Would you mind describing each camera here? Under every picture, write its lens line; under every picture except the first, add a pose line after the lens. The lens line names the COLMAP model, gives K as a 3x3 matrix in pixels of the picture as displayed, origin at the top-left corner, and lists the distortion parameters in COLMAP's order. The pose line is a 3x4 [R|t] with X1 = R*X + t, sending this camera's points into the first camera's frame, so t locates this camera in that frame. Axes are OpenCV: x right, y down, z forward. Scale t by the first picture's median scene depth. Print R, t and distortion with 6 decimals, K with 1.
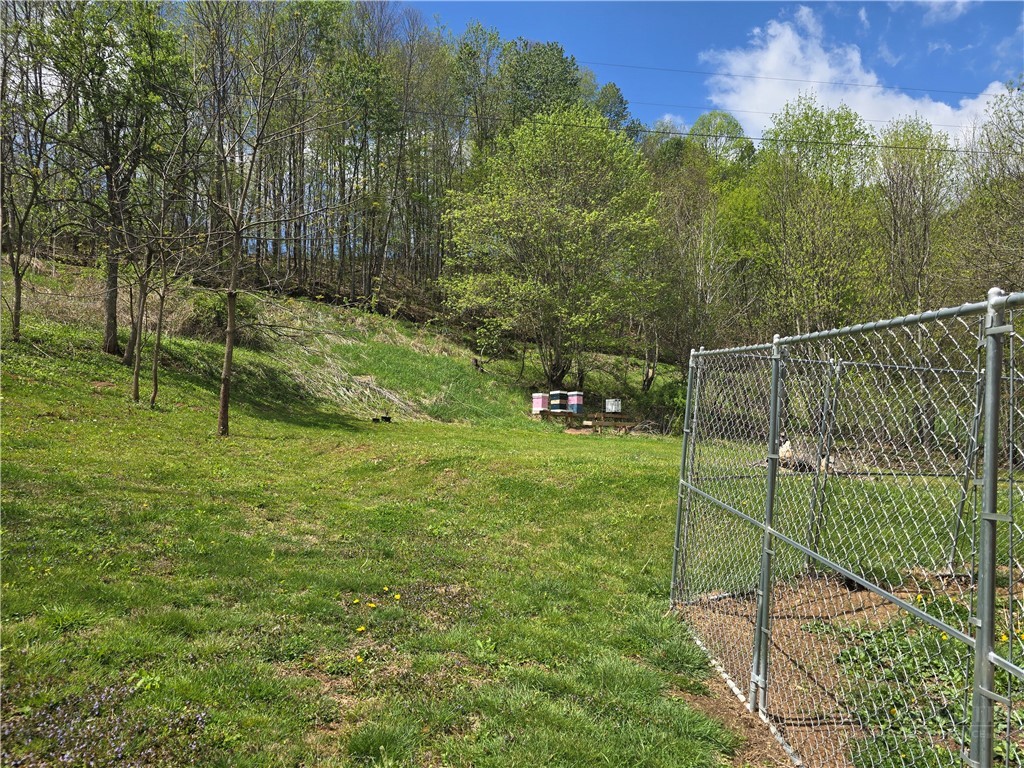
lens RADIAL K [[690.2, 0, 512.3], [0, 690.2, 391.5], [0, 0, 1]] dist [0.067208, -0.053968]
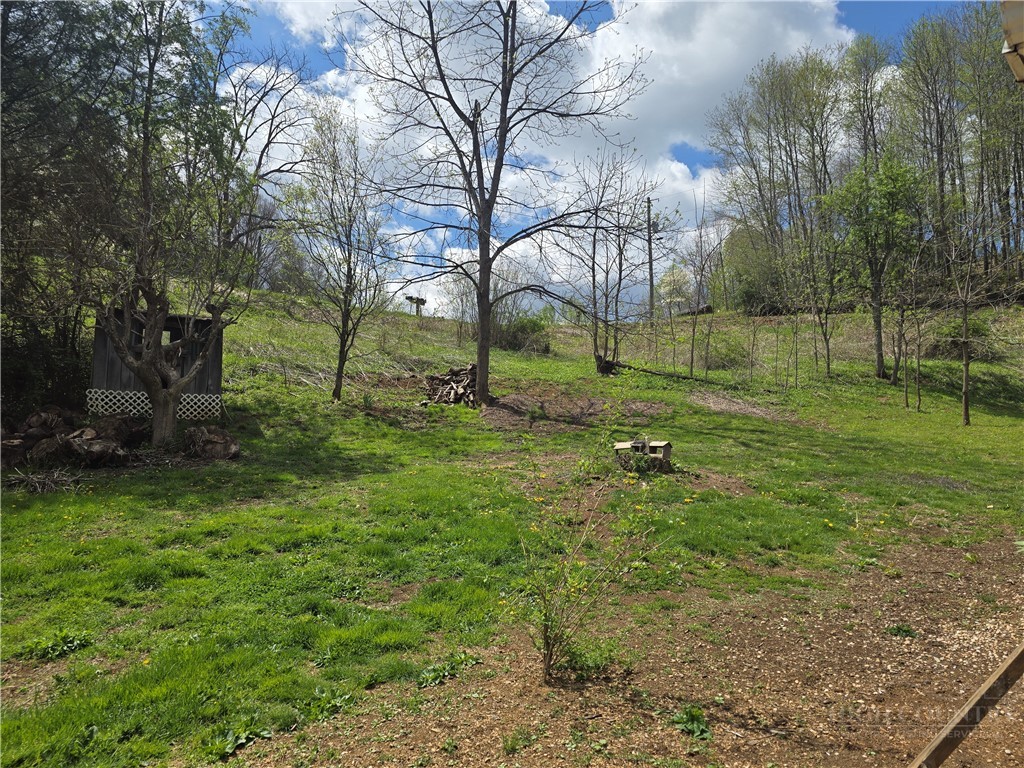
lens RADIAL K [[690.2, 0, 513.3], [0, 690.2, 393.8], [0, 0, 1]] dist [0.067208, -0.053968]
pose [[0.570190, -0.075404, -0.818045, 0.239756], [0.071731, 0.996545, -0.041860, -0.013603], [0.818375, -0.034811, 0.573629, -0.584712]]
